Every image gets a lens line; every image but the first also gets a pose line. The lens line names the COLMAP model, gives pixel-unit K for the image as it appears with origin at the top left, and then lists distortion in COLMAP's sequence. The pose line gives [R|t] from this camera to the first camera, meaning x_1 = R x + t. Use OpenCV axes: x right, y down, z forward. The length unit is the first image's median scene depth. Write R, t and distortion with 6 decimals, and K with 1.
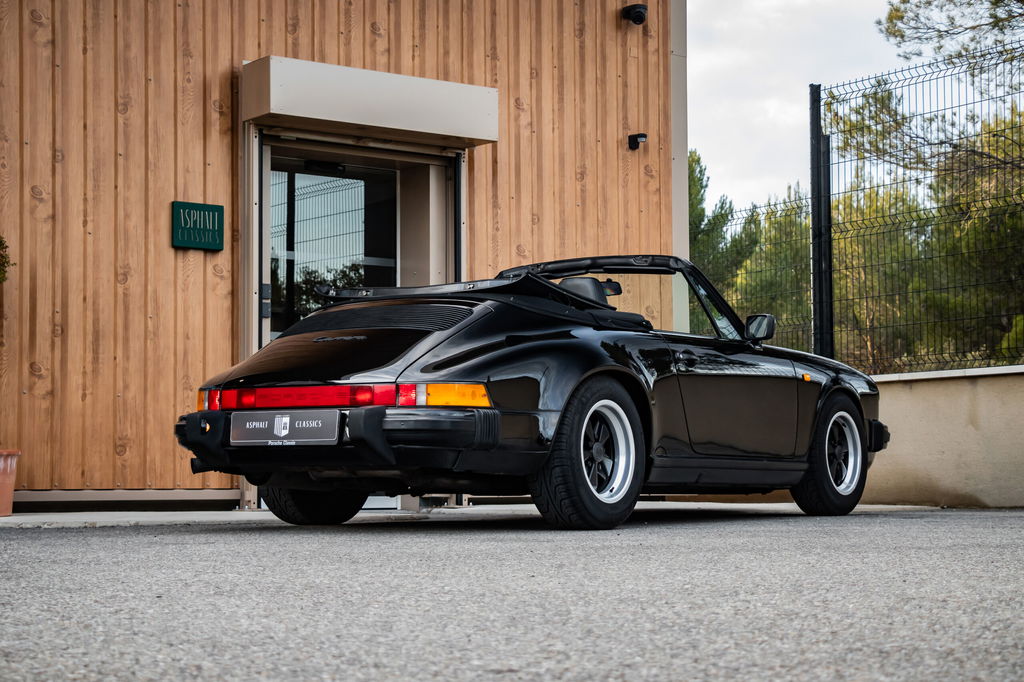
lens RADIAL K [[1953.3, 0, 512.1], [0, 1953.3, 302.9], [0, 0, 1]] dist [0.012402, 0.111154]
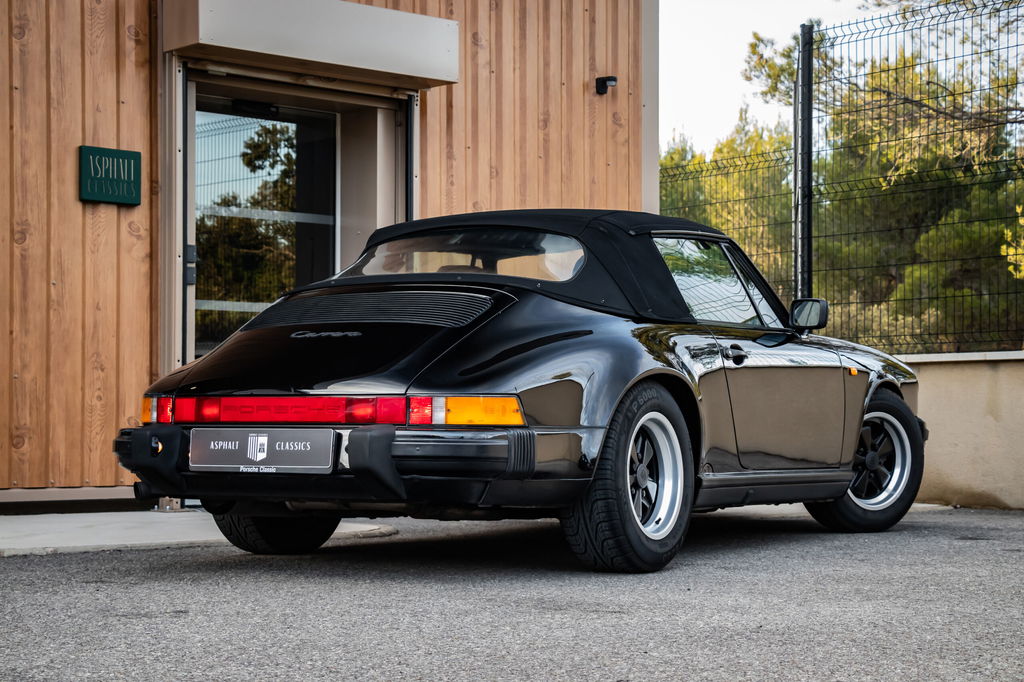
lens RADIAL K [[1942.5, 0, 526.8], [0, 1942.5, 340.9], [0, 0, 1]] dist [0.054733, 0.416620]
pose [[0.996700, 0.010619, 0.080477, -0.048241], [-0.014812, 0.998553, 0.051688, -0.014226], [-0.079811, -0.052710, 0.995415, 0.142214]]
